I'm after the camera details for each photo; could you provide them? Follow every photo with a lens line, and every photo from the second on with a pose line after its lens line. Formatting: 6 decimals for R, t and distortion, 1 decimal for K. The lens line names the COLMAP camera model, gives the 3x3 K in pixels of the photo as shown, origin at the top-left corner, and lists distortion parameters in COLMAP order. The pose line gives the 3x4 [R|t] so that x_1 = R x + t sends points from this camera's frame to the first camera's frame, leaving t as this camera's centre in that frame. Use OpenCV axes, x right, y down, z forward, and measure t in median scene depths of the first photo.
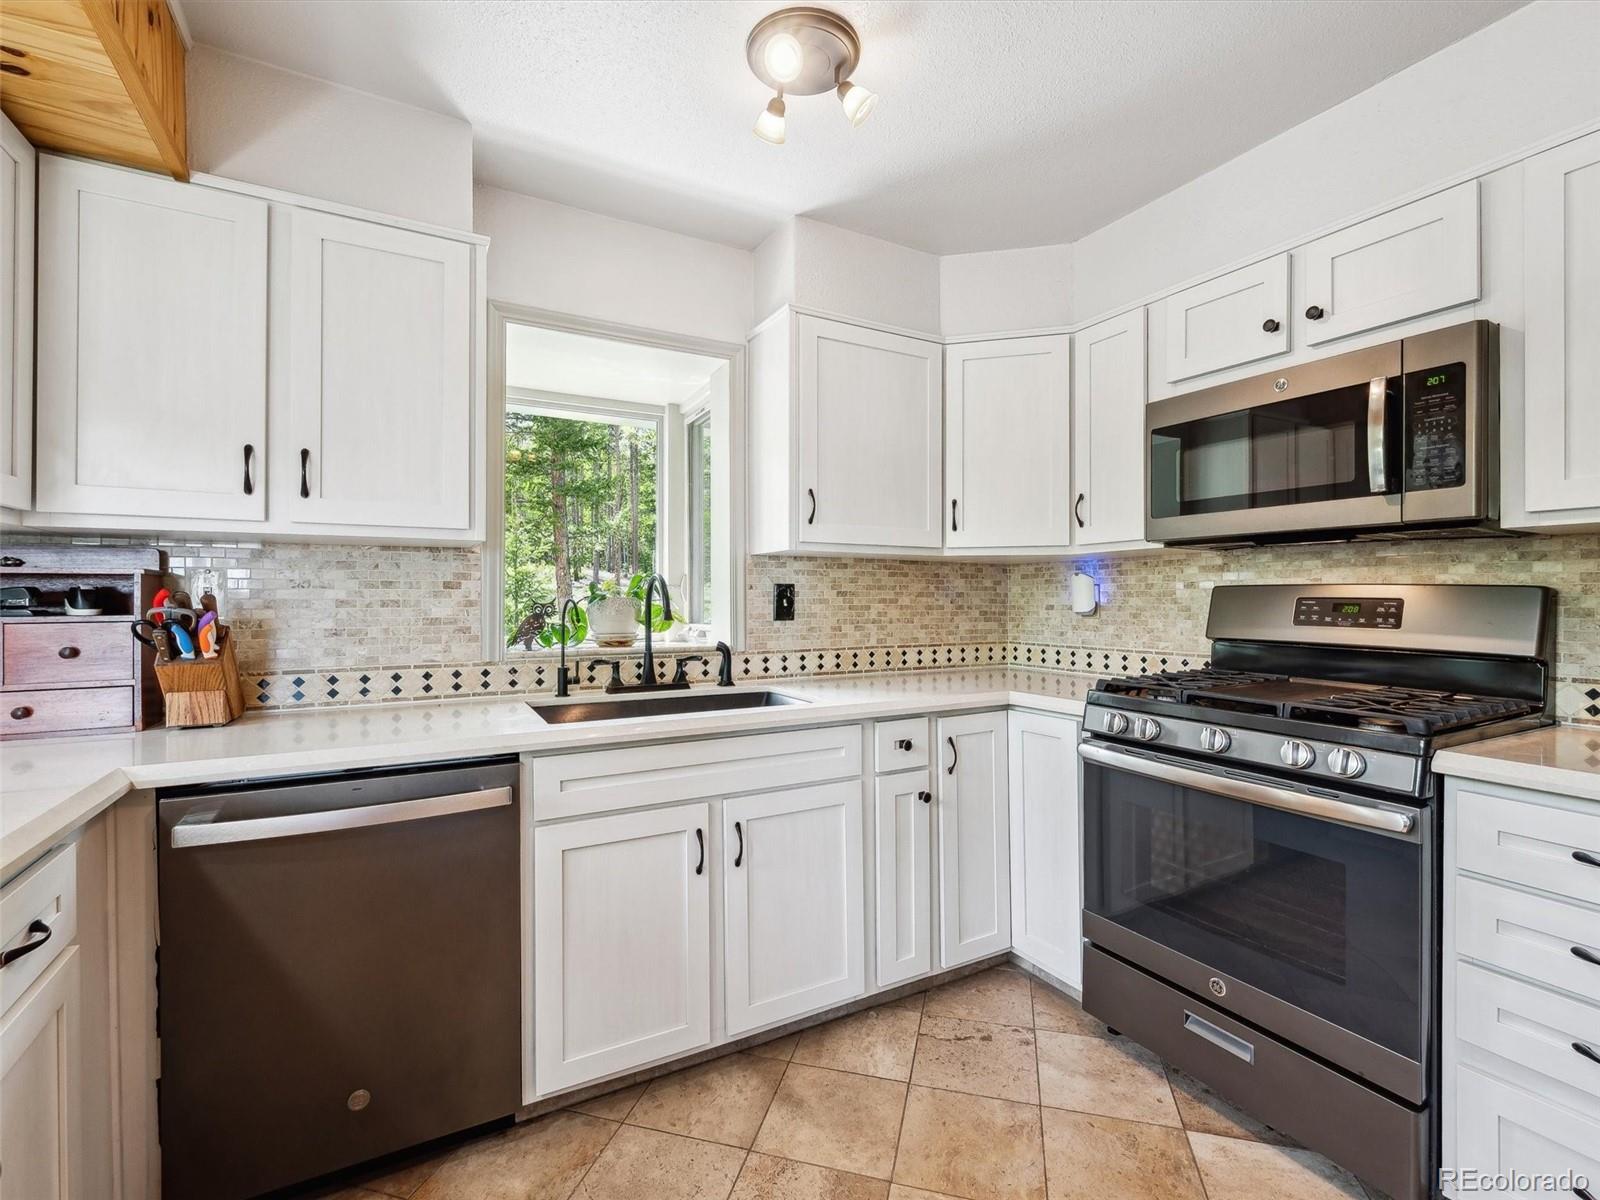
lens RADIAL K [[728.2, 0, 800.0], [0, 728.2, 600.0], [0, 0, 1]] dist [-0.001821, -0.000352]
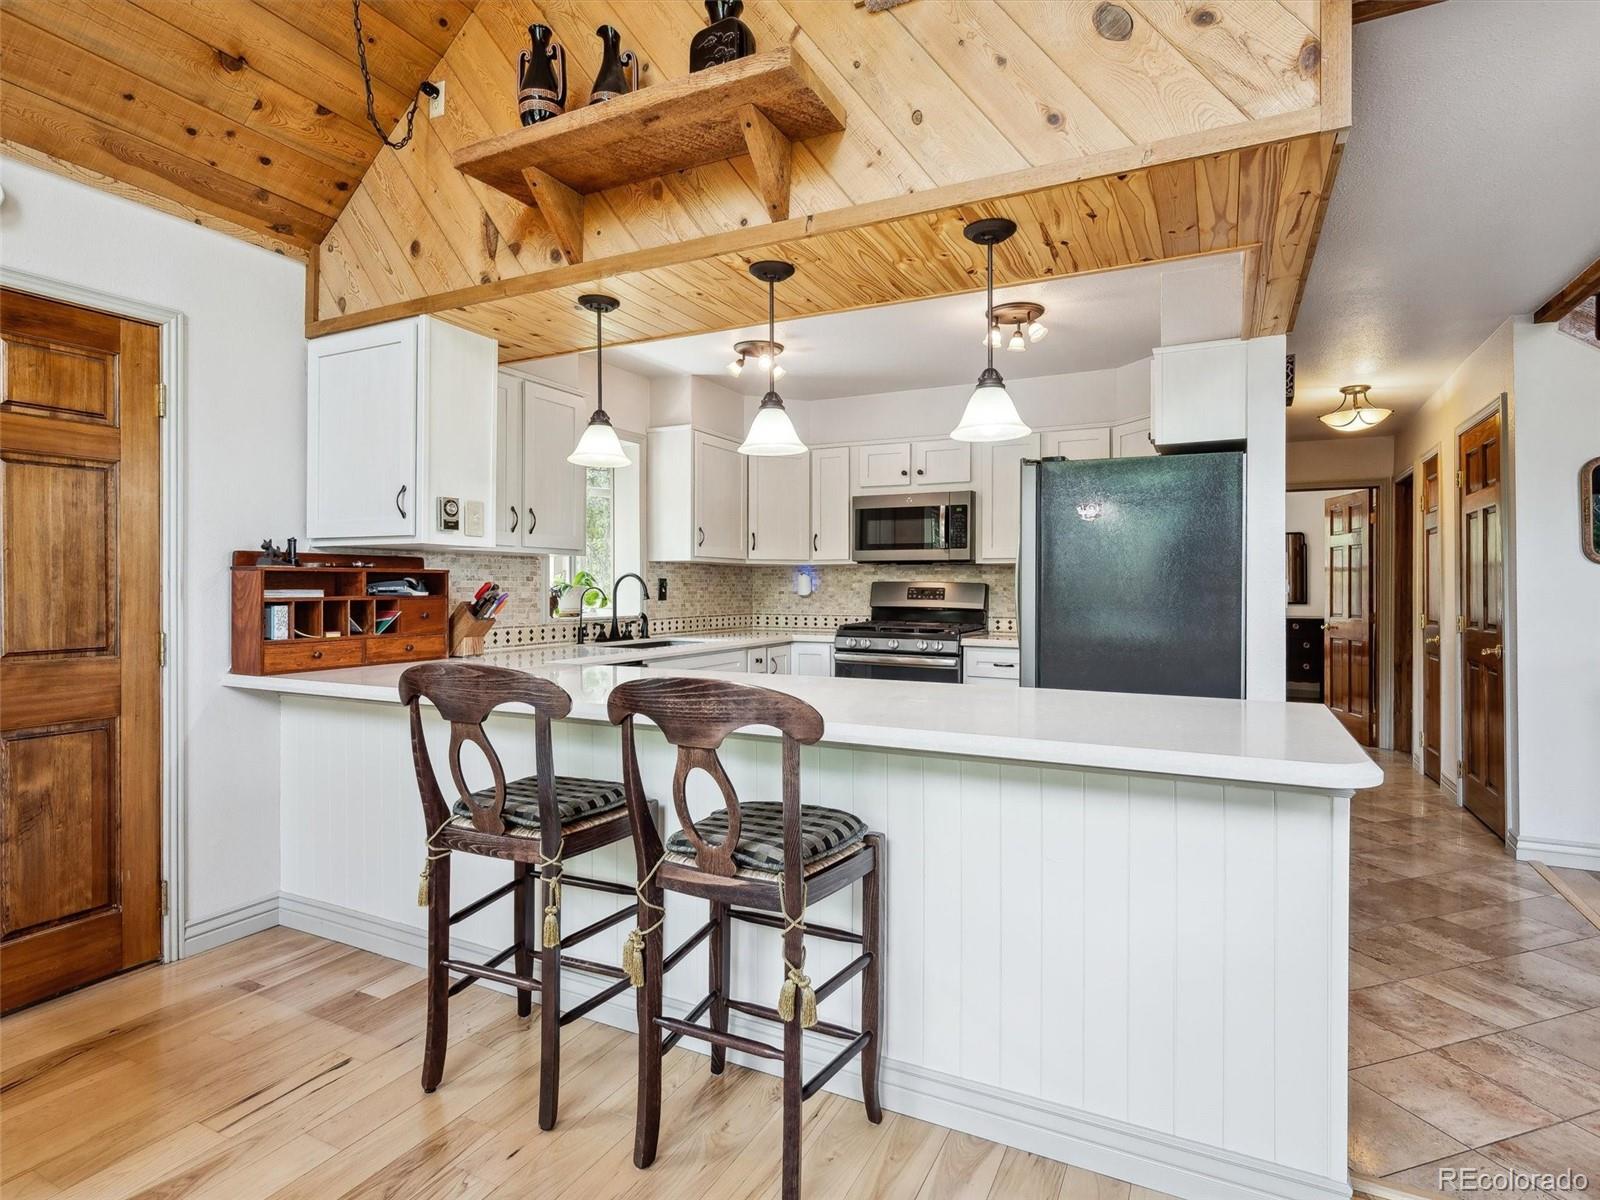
lens RADIAL K [[840.2, 0, 800.0], [0, 840.2, 600.0], [0, 0, 1]] dist [0.001290, 0.000204]
pose [[0.823645, -0.005761, 0.567076, -0.990750], [-0.001372, 0.999925, 0.012151, 0.003903], [-0.567103, -0.010786, 0.823576, -0.891453]]
